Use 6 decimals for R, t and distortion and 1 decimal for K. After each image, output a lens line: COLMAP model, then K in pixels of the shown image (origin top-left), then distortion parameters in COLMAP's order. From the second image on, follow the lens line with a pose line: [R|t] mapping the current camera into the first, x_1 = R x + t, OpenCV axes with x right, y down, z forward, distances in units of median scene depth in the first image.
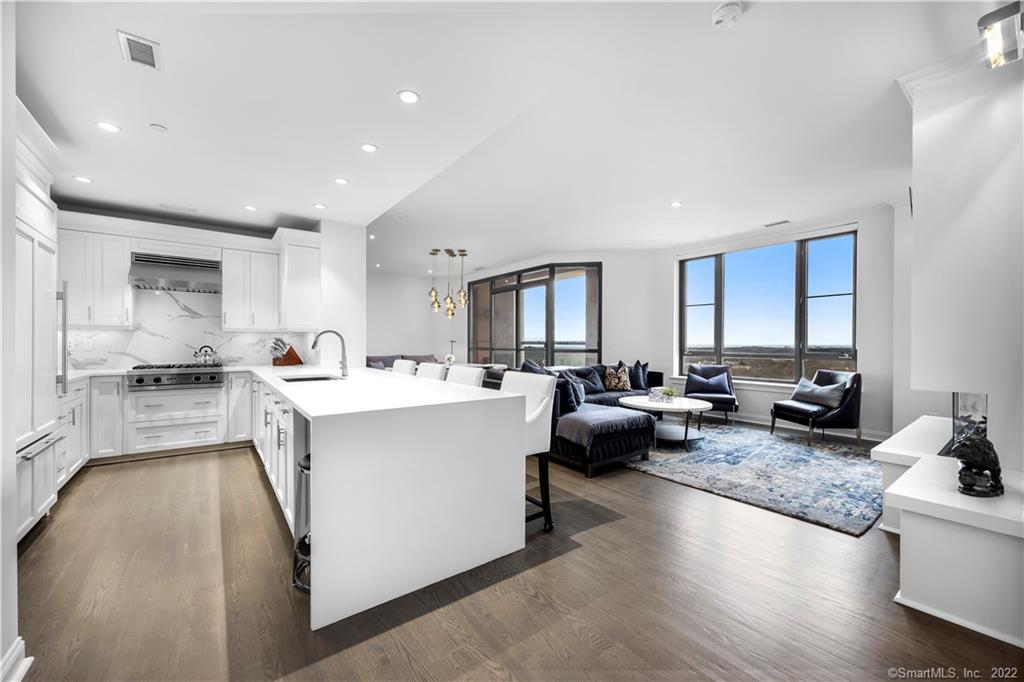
lens RADIAL K [[395.5, 0, 499.6], [0, 395.5, 344.9], [0, 0, 1]] dist [-0.006478, 0.000140]
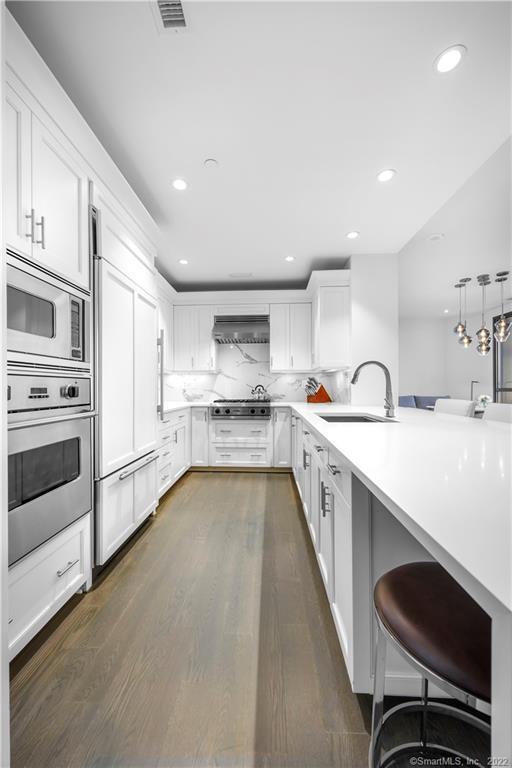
lens RADIAL K [[296.7, 0, 251.9], [0, 296.7, 388.5], [0, 0, 1]] dist [-0.006478, 0.000140]
pose [[0.770482, -0.004484, -0.637446, -0.177651], [0.002885, 0.999990, -0.003547, 0.017048], [0.637455, 0.000894, 0.770487, 0.281368]]
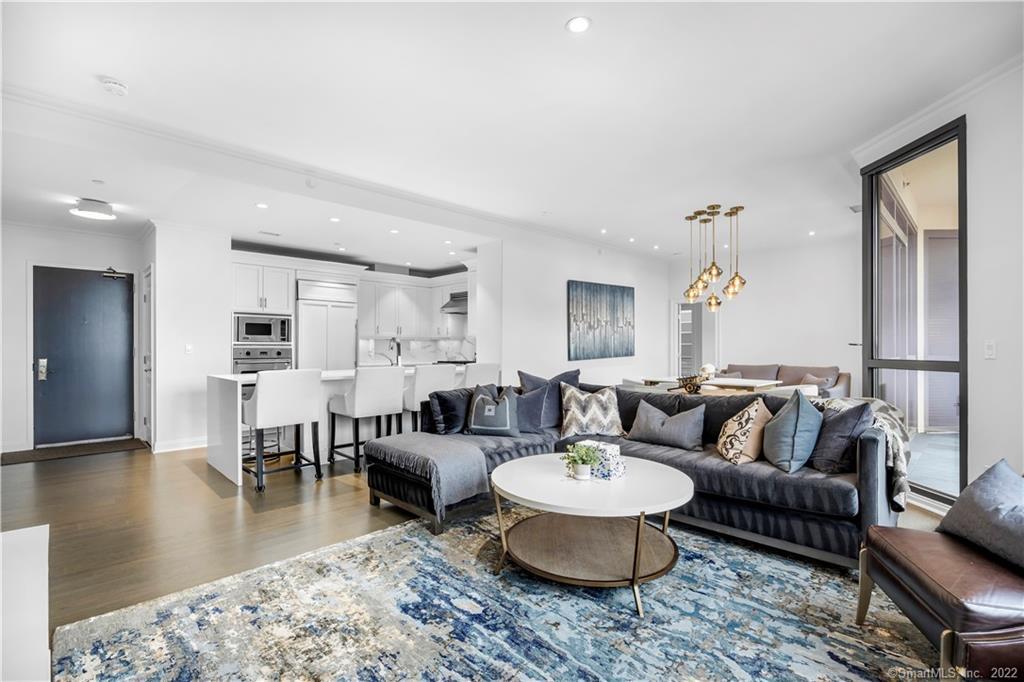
lens RADIAL K [[449.6, 0, 517.3], [0, 449.6, 348.4], [0, 0, 1]] dist [-0.008246, -0.000374]
pose [[0.167675, -0.000016, -0.985842, 0.985802], [-0.005940, 0.999982, -0.001026, 0.001536], [0.985824, 0.006028, 0.167672, 0.909332]]
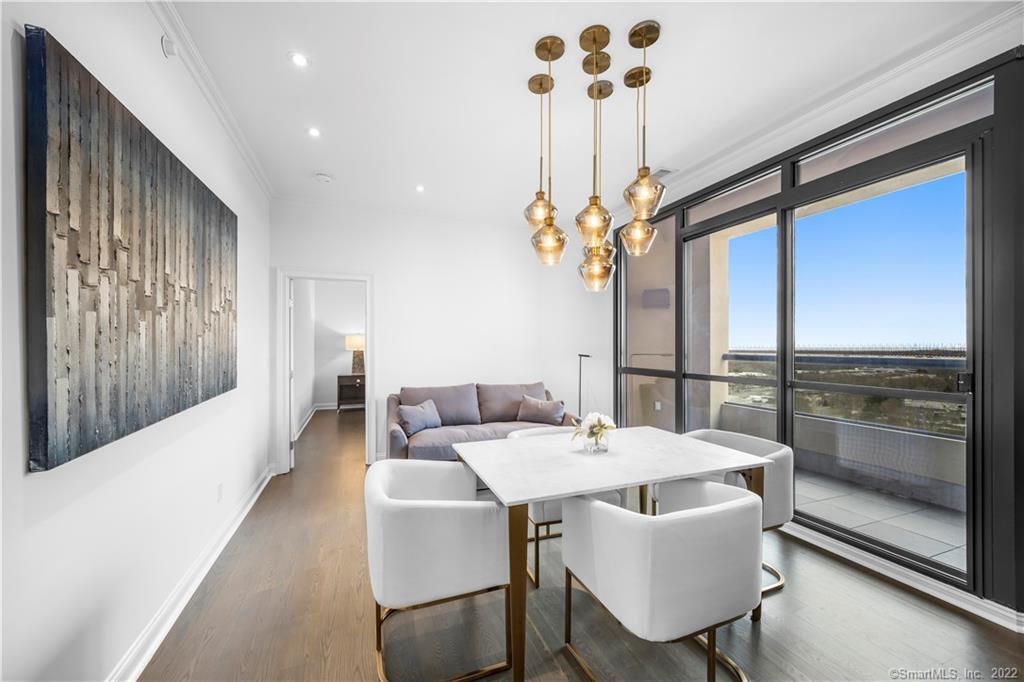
lens RADIAL K [[395.5, 0, 506.6], [0, 395.5, 347.7], [0, 0, 1]] dist [-0.006478, 0.000140]
pose [[0.966403, -0.002103, -0.257023, -0.194691], [0.001630, 0.999997, -0.002054, -0.037945], [0.257026, 0.001566, 0.966403, 1.190993]]
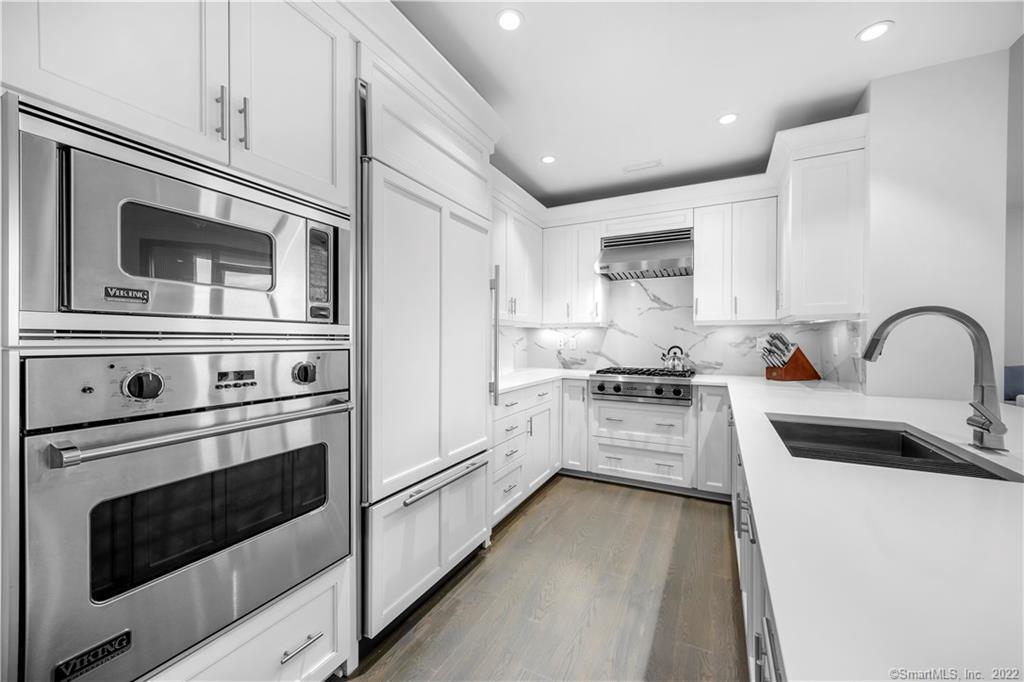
lens RADIAL K [[395.5, 0, 517.7], [0, 395.5, 343.8], [0, 0, 1]] dist [-0.006478, 0.000140]
pose [[0.458261, 0.004638, -0.888806, -0.226092], [-0.003916, 0.999987, 0.003199, -0.003251], [0.888809, 0.002014, 0.458273, 0.410421]]
